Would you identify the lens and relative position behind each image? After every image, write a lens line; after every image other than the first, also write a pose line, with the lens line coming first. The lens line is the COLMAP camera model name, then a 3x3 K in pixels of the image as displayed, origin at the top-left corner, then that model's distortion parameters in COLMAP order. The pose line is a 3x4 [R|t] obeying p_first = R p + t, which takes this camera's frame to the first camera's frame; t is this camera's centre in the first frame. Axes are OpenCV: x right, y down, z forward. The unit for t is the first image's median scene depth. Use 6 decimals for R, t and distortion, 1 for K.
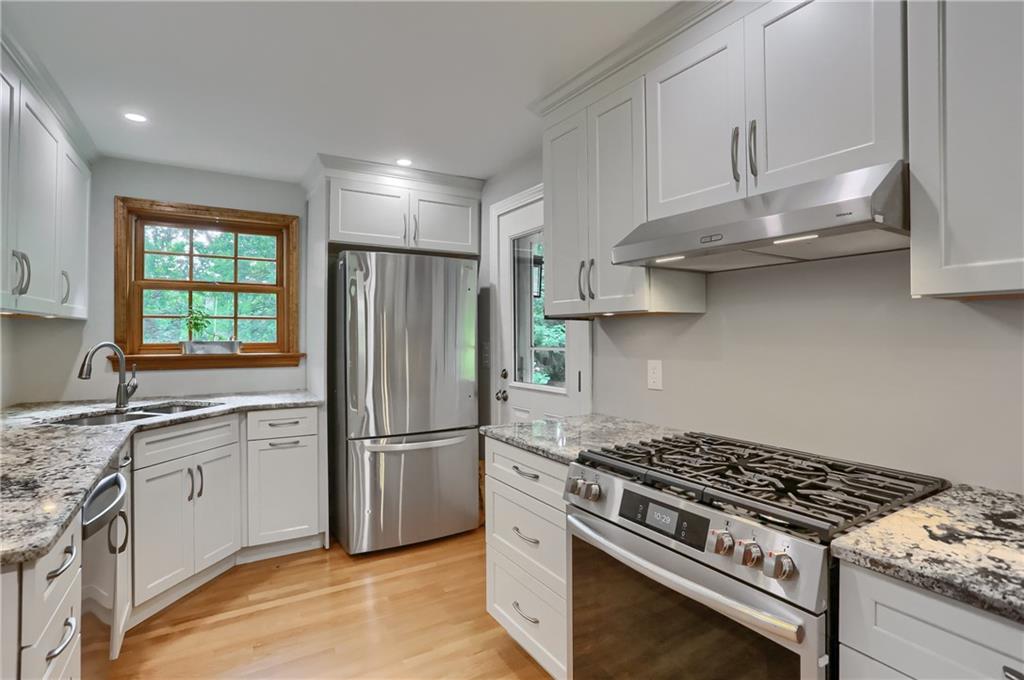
lens RADIAL K [[507.2, 0, 500.0], [0, 507.2, 327.3], [0, 0, 1]] dist [-0.014208, 0.001105]
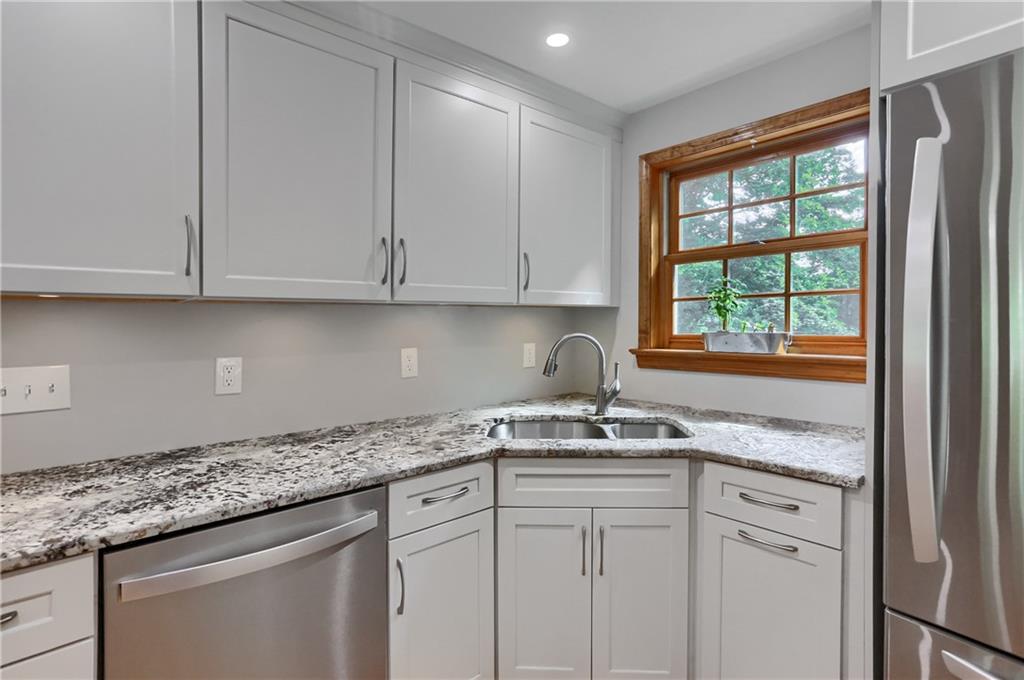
lens RADIAL K [[507.2, 0, 525.1], [0, 507.2, 322.4], [0, 0, 1]] dist [-0.014208, 0.001105]
pose [[0.178456, 0.000971, -0.983947, 0.022876], [0.029784, 0.999536, 0.006388, 0.001865], [0.983497, -0.030446, 0.178344, 0.655645]]
